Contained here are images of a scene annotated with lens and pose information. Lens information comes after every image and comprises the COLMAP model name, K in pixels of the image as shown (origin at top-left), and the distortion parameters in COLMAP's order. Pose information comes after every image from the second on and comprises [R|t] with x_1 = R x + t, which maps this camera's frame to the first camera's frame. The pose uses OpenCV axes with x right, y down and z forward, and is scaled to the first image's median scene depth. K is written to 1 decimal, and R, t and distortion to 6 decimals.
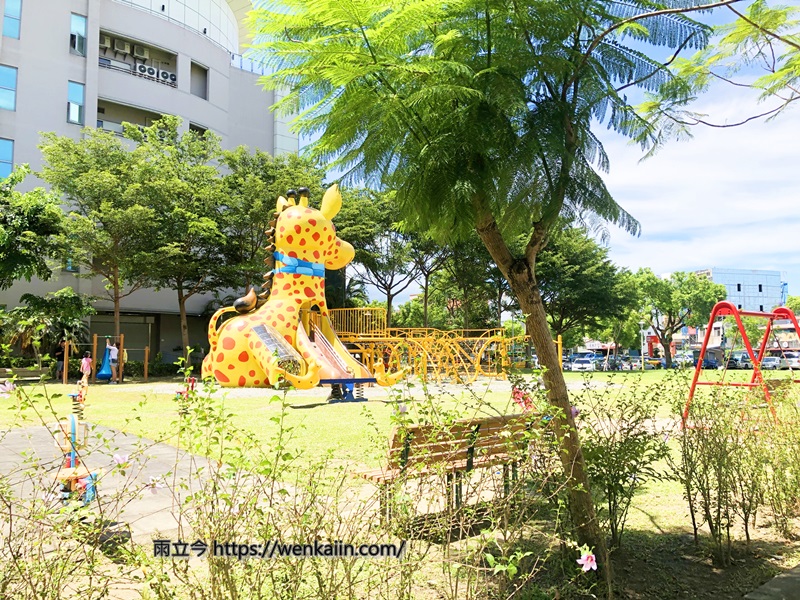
lens RADIAL K [[674.3, 0, 400.0], [0, 674.3, 300.0], [0, 0, 1]] dist [-0.015452, -0.004188]
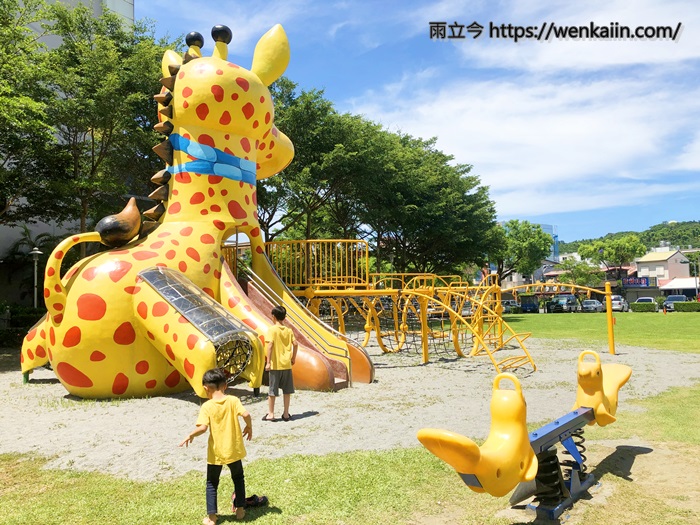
lens RADIAL K [[590.0, 0, 350.0], [0, 590.0, 262.5], [0, 0, 1]] dist [-0.015452, -0.004188]
pose [[0.967240, -0.001822, 0.253858, -0.168885], [-0.002641, 0.999848, 0.017240, 0.023249], [-0.253851, -0.017346, 0.967088, 0.509085]]
